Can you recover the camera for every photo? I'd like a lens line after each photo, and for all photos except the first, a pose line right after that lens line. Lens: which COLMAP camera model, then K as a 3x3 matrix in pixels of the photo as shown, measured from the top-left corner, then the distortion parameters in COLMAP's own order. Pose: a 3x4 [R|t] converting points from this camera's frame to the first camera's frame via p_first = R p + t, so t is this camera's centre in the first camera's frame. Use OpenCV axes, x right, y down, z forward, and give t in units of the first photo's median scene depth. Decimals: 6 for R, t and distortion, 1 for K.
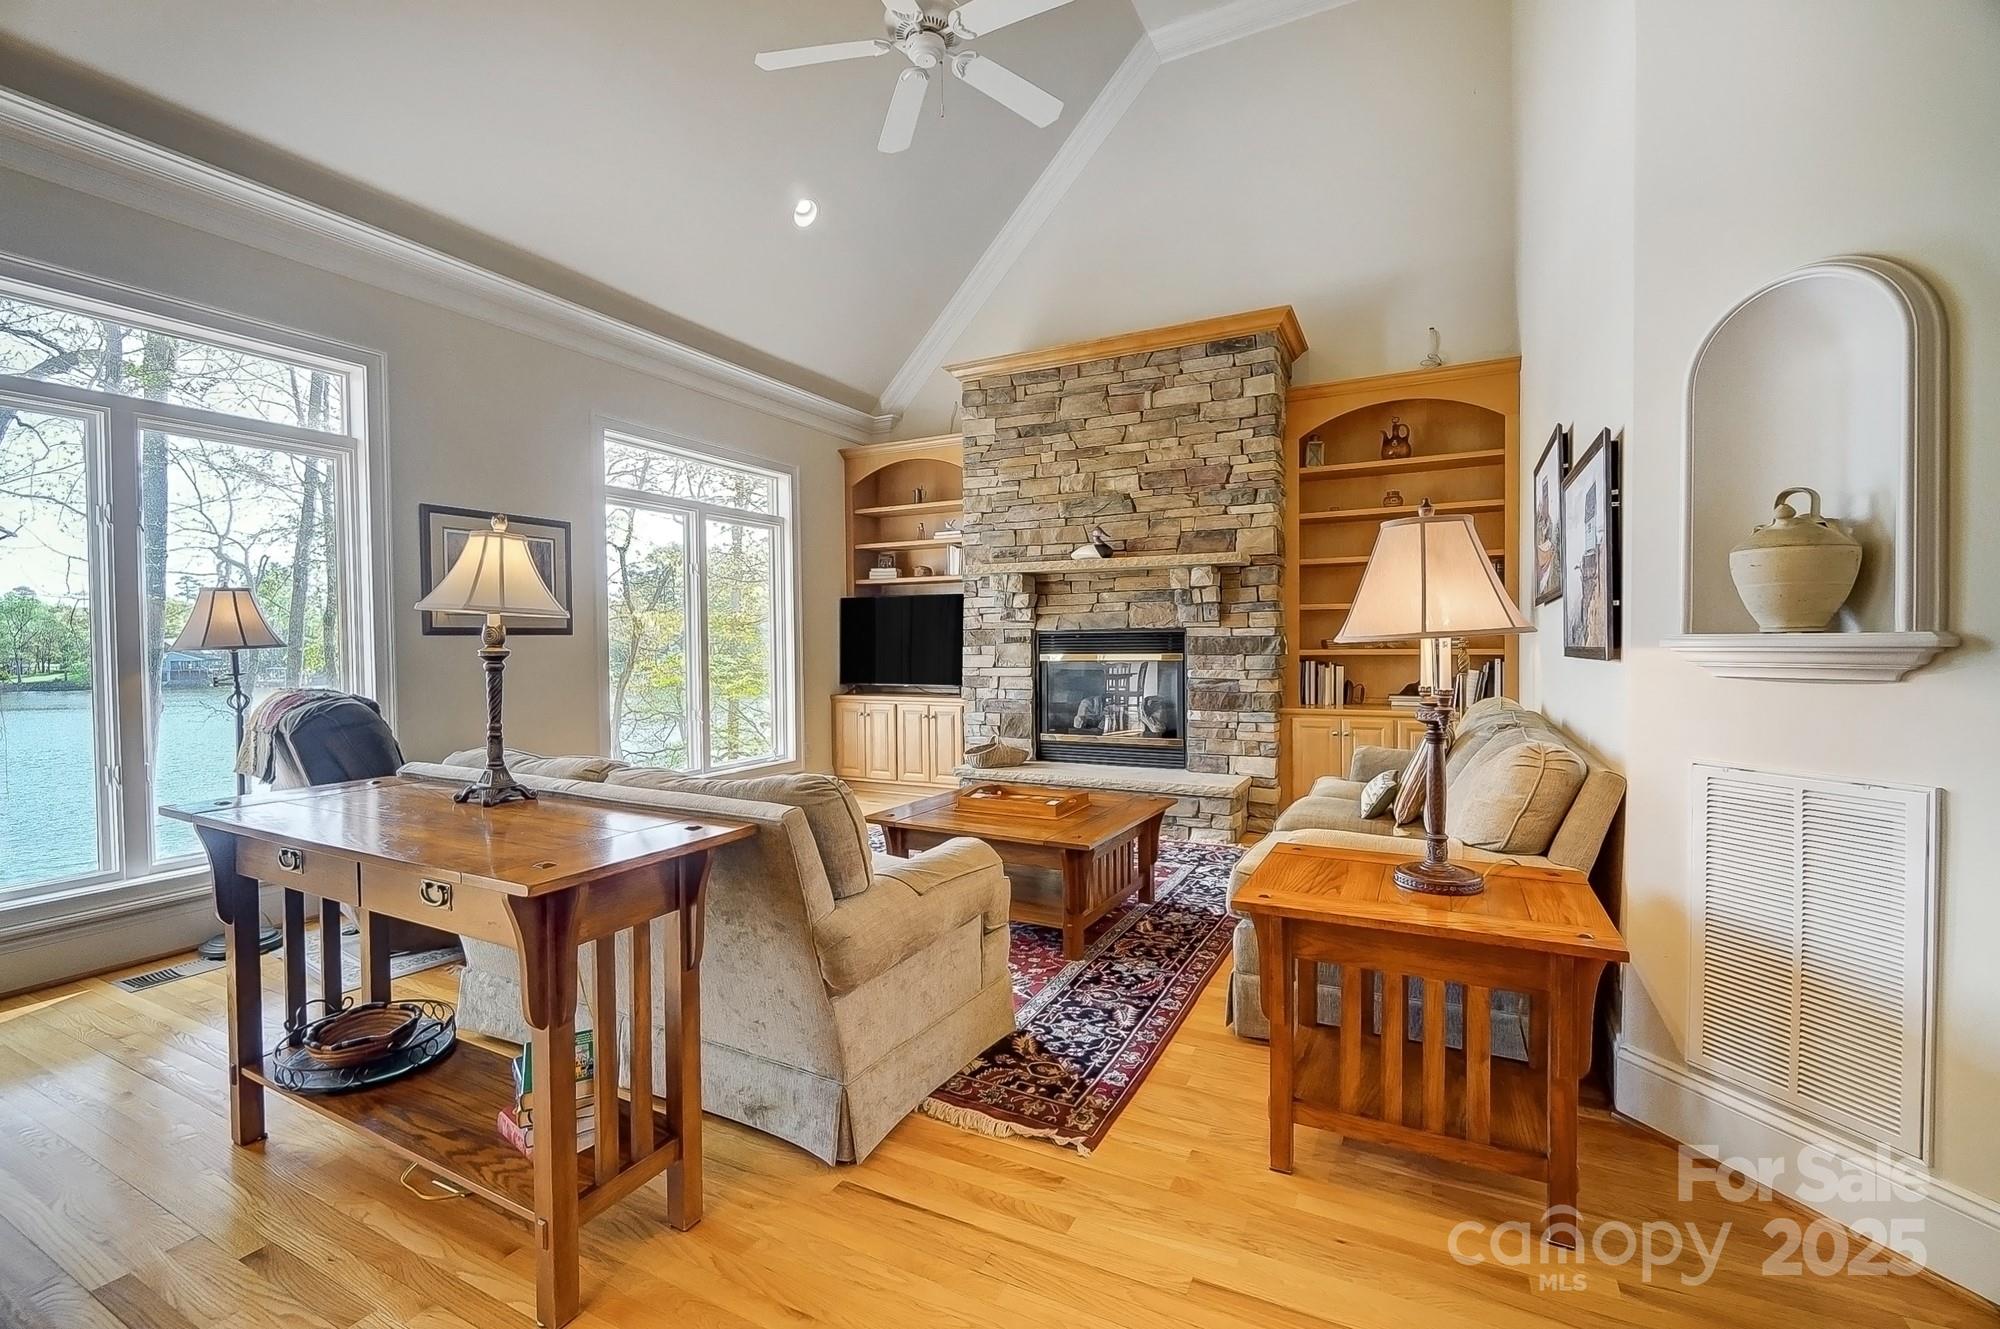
lens RADIAL K [[874.9, 0, 963.2], [0, 874.9, 656.6], [0, 0, 1]] dist [-0.019625, 0.004846]
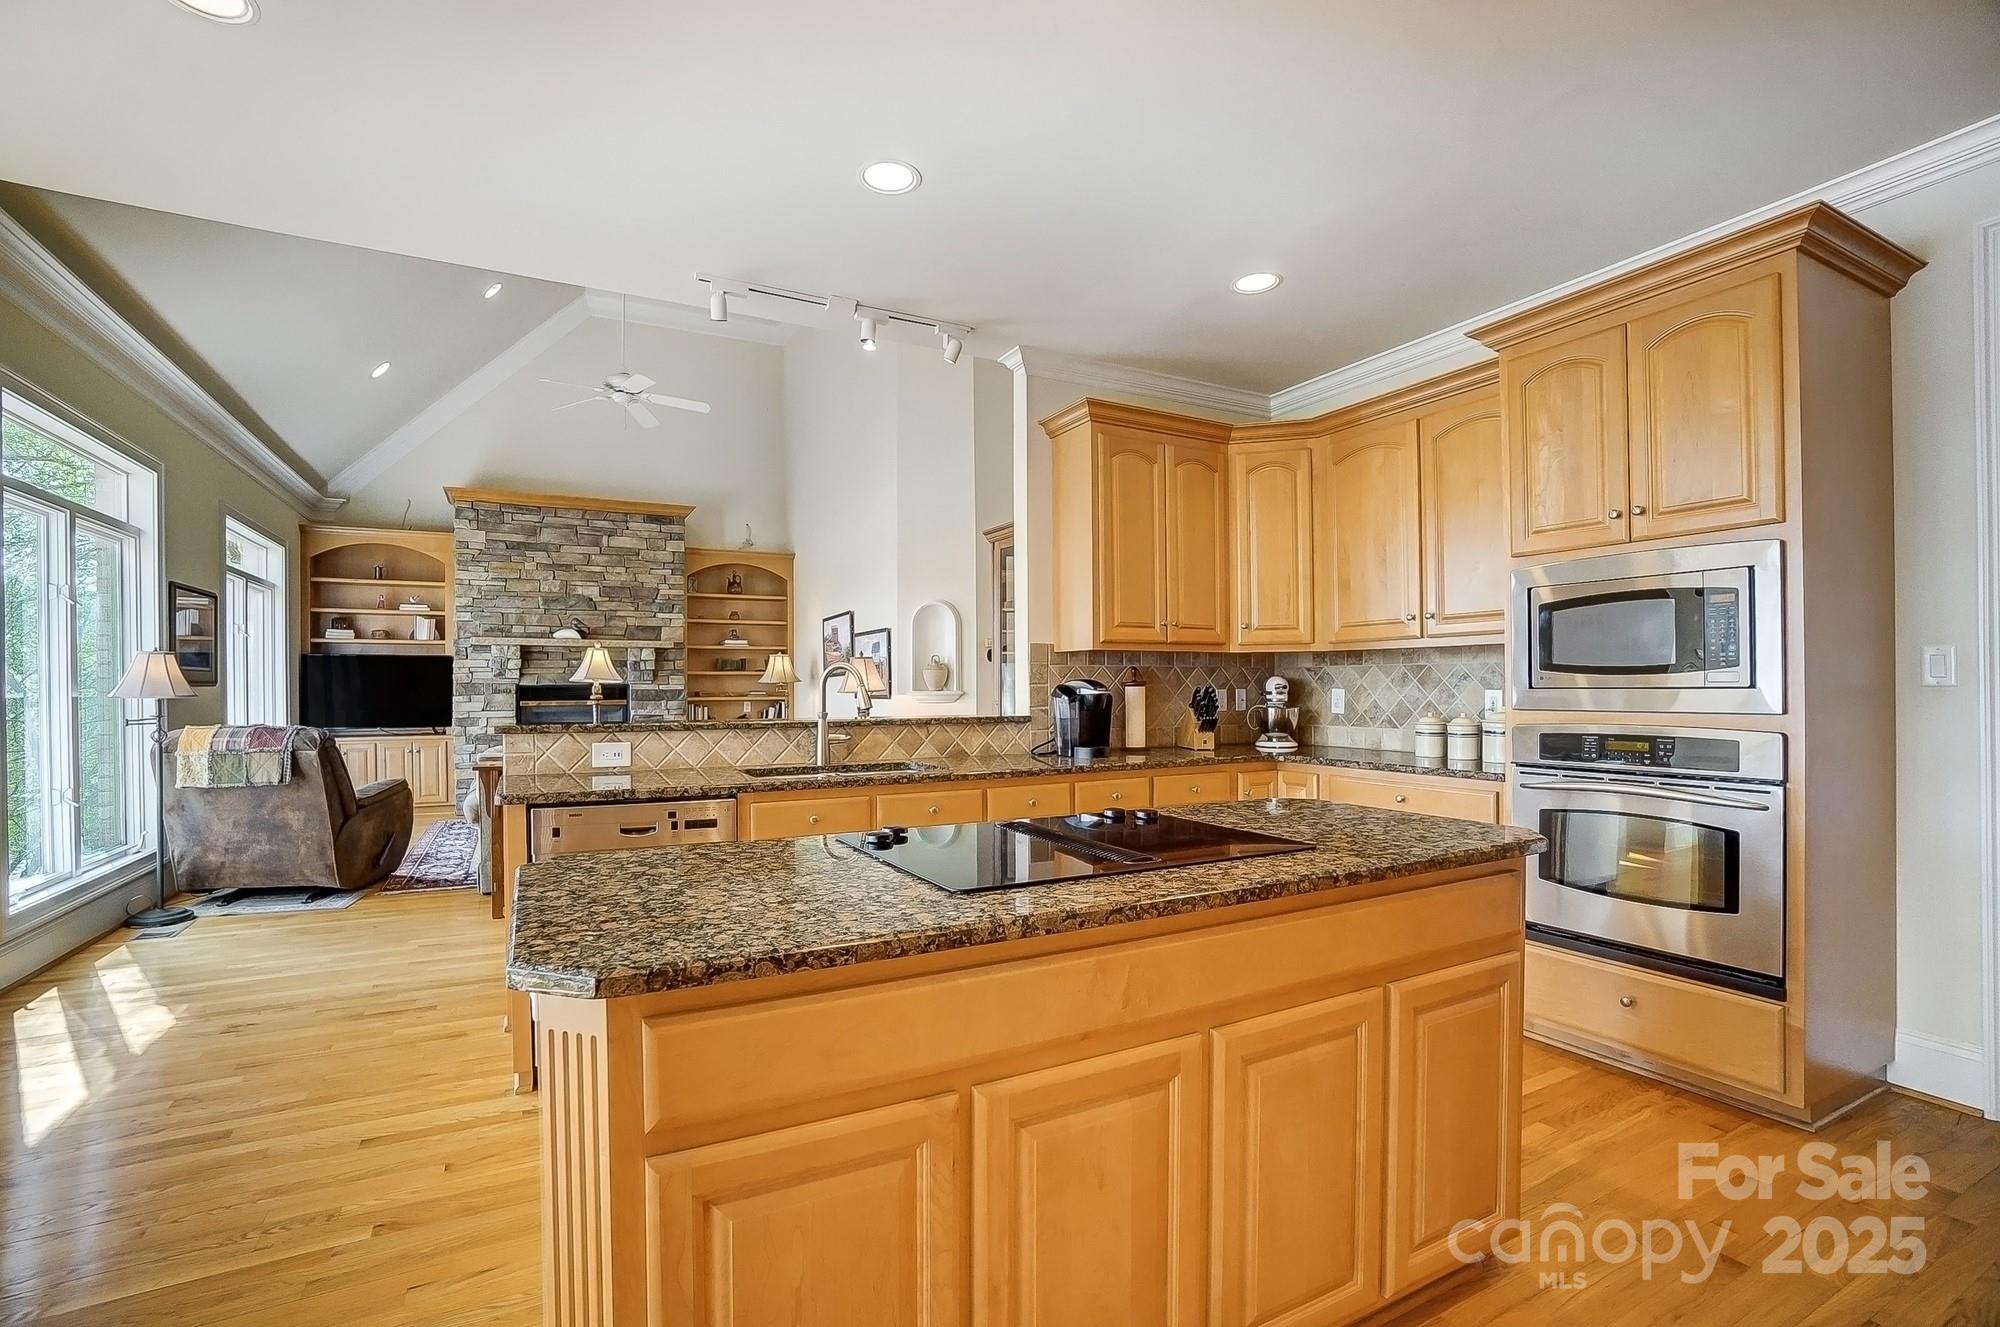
lens RADIAL K [[874.9, 0, 1000.7], [0, 874.9, 682.3], [0, 0, 1]] dist [-0.019625, 0.004846]
pose [[0.553947, 0.011399, 0.832474, -0.694811], [0.013222, 0.999660, -0.022487, 0.008935], [-0.832447, 0.023464, 0.553608, -0.465846]]
